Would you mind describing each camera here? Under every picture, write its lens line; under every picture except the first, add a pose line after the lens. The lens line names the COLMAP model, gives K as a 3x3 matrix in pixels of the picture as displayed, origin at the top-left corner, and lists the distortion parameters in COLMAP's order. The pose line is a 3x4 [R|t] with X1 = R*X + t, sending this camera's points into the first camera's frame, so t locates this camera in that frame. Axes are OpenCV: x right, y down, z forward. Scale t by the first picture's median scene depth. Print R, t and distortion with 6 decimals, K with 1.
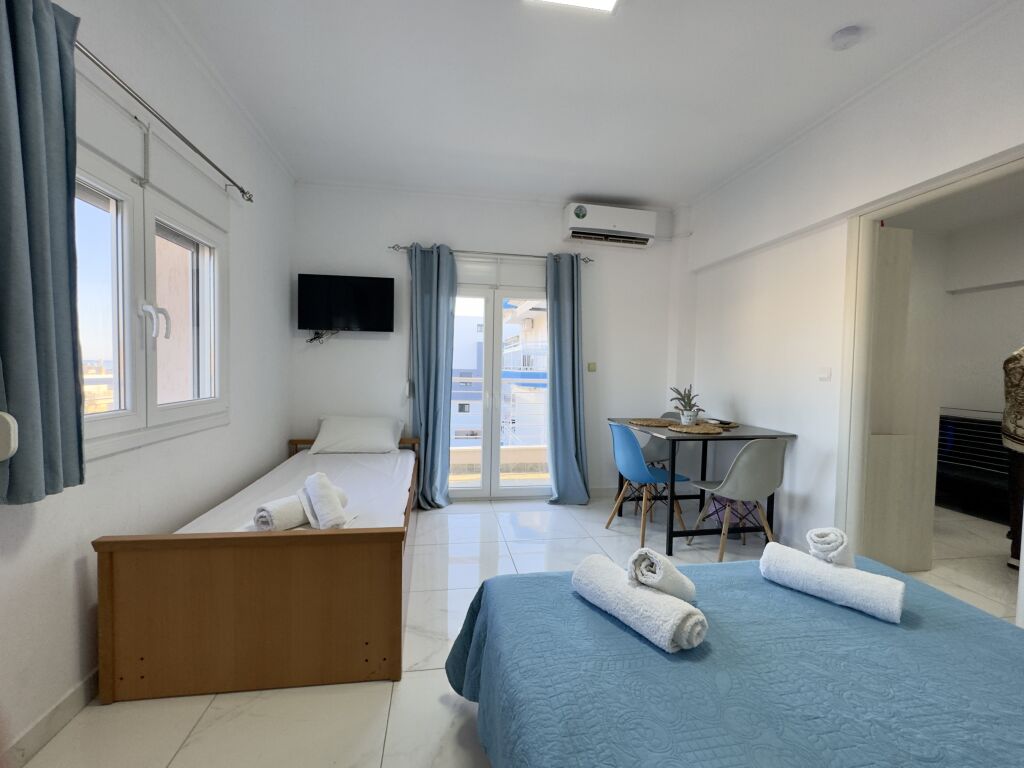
lens RADIAL K [[447.2, 0, 507.7], [0, 447.2, 383.2], [0, 0, 1]] dist [0.001341, 0.000298]
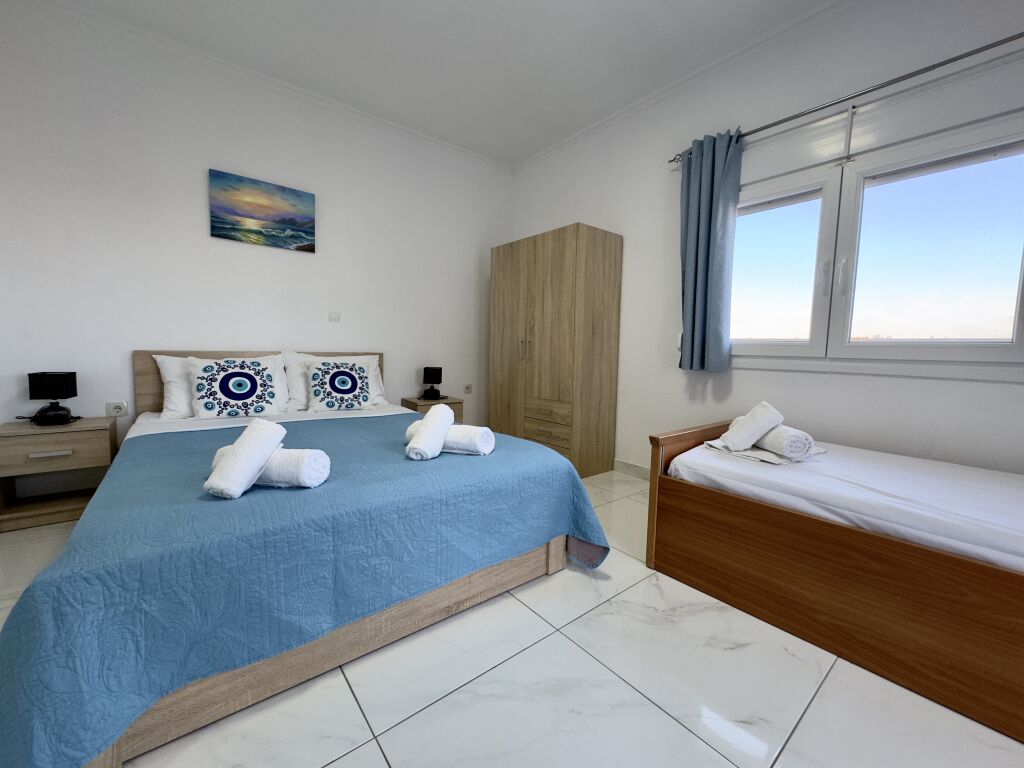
lens RADIAL K [[410.0, 0, 512.0], [0, 410.0, 384.0], [0, 0, 1]] dist [-0.000296, 0.000015]
pose [[-0.863618, 0.006858, -0.504100, 0.269198], [-0.056619, 0.992262, 0.110497, 0.046150], [0.500957, 0.123969, -0.856548, 0.756062]]
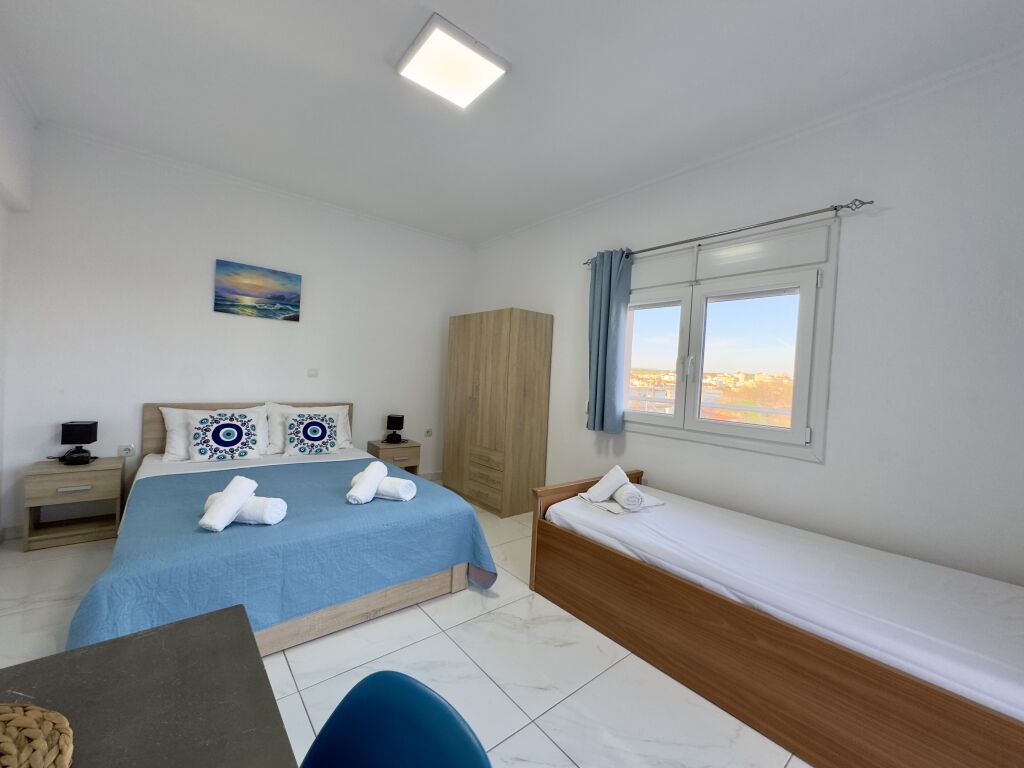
lens RADIAL K [[410.0, 0, 512.0], [0, 410.0, 384.0], [0, 0, 1]] dist [-0.000296, 0.000015]
pose [[-0.854777, -0.051367, -0.516448, 0.259169], [-0.087035, 0.995185, 0.045069, -0.037799], [0.511646, 0.083472, -0.855132, 0.949314]]
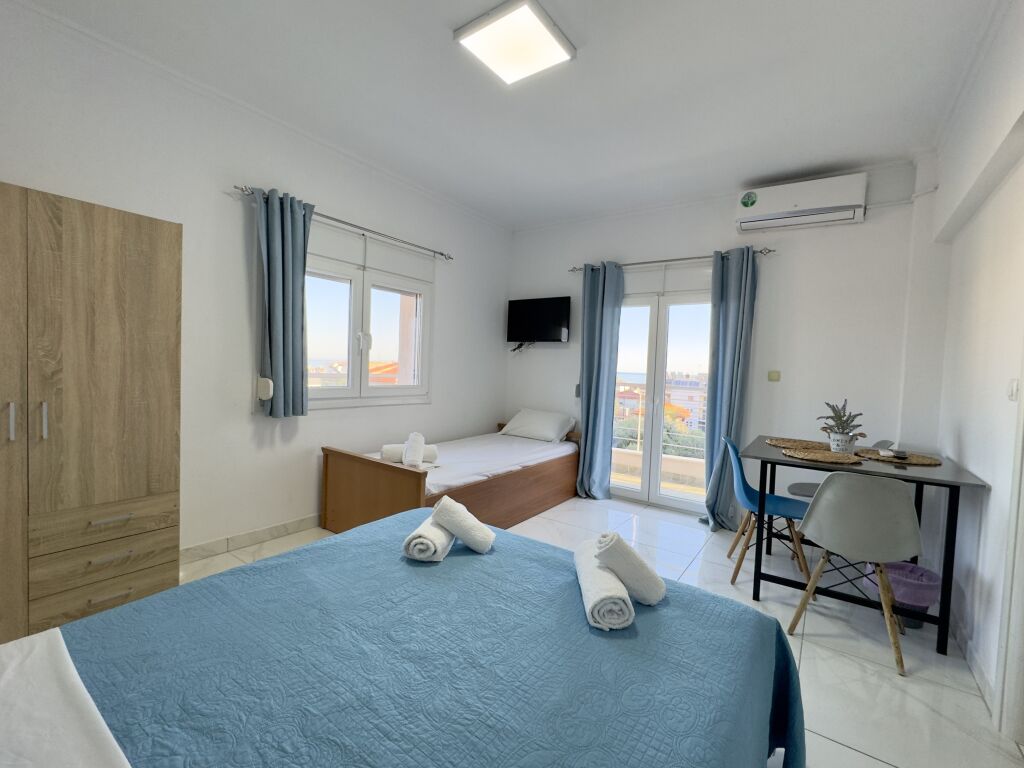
lens RADIAL K [[447.2, 0, 507.7], [0, 447.2, 383.2], [0, 0, 1]] dist [0.001341, 0.000298]
pose [[0.707927, 0.035822, -0.705377, 0.465790], [-0.052800, 0.998602, -0.002277, 0.006568], [0.704309, 0.038856, 0.708829, 0.052540]]
